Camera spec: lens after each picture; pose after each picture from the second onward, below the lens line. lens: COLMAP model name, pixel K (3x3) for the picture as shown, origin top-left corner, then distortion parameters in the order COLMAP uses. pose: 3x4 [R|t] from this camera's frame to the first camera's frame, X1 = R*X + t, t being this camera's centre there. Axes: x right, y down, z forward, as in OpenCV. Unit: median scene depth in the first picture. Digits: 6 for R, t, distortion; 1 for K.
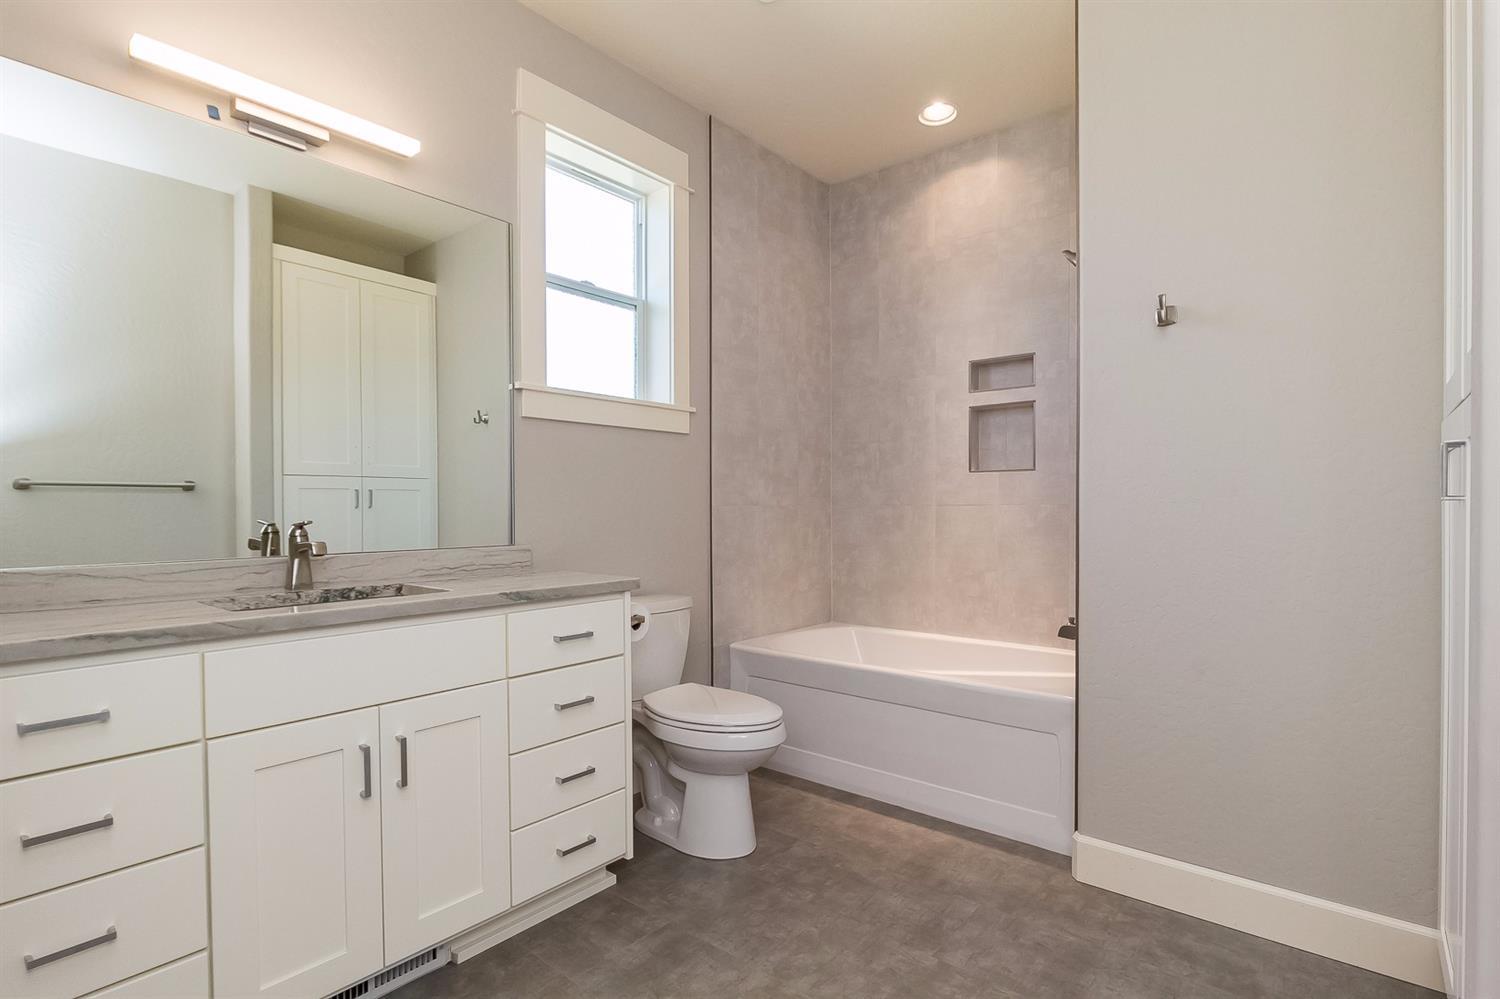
lens RADIAL K [[694.7, 0, 761.1], [0, 694.7, 510.9], [0, 0, 1]] dist [-0.006517, -0.003731]
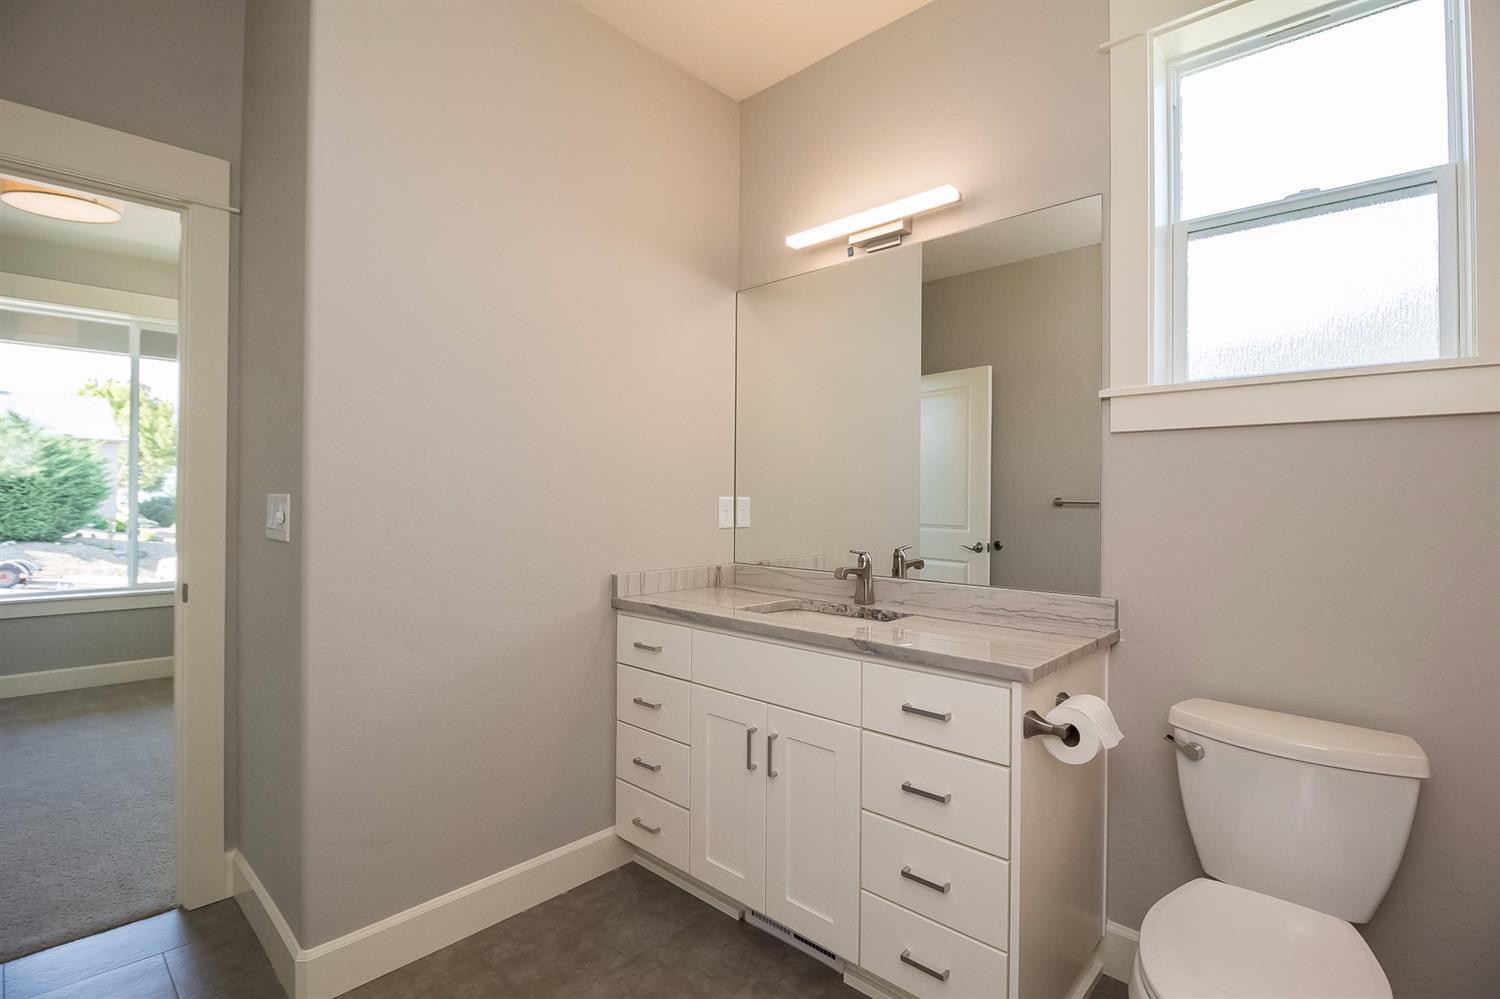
lens RADIAL K [[694.7, 0, 761.6], [0, 694.7, 487.7], [0, 0, 1]] dist [-0.006517, -0.003731]
pose [[-0.028984, -0.013185, -0.999493, 0.543418], [-0.014991, 0.999806, -0.012754, -0.071431], [0.999467, 0.014614, -0.029176, 0.775134]]
